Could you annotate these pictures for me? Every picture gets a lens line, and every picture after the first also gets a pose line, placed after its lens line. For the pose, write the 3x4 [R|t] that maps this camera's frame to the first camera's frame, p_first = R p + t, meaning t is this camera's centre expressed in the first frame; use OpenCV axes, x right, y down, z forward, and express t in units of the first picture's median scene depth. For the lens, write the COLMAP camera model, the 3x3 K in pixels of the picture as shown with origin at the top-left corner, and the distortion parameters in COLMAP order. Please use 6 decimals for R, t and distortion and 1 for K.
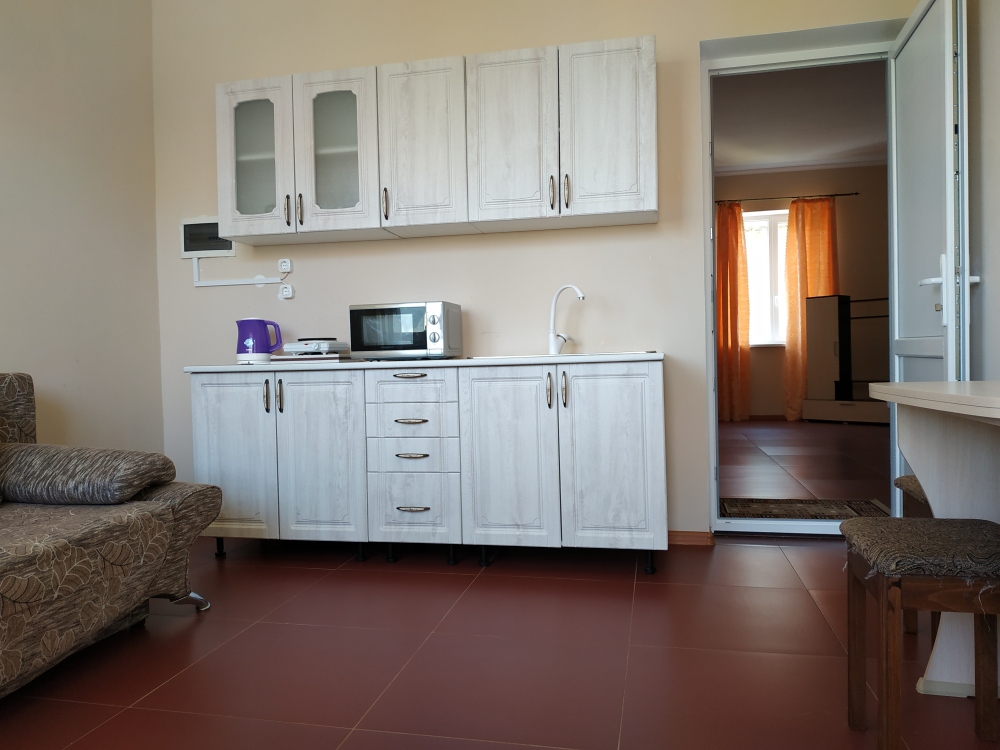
lens RADIAL K [[737.0, 0, 500.0], [0, 737.0, 375.0], [0, 0, 1]] dist [0.080621, -0.155506]
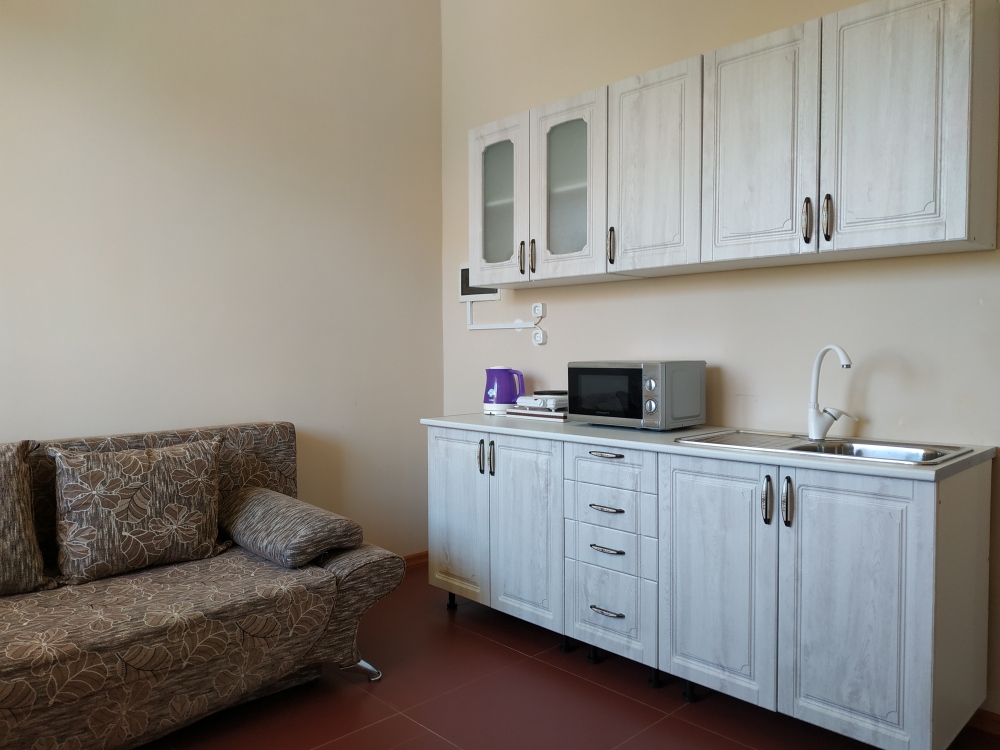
lens RADIAL K [[737.0, 0, 500.0], [0, 737.0, 375.0], [0, 0, 1]] dist [0.080621, -0.155506]
pose [[0.825816, 0.042712, -0.562319, 0.243690], [-0.026813, 0.998974, 0.036501, -0.115611], [0.563301, -0.015066, 0.826114, 0.227242]]
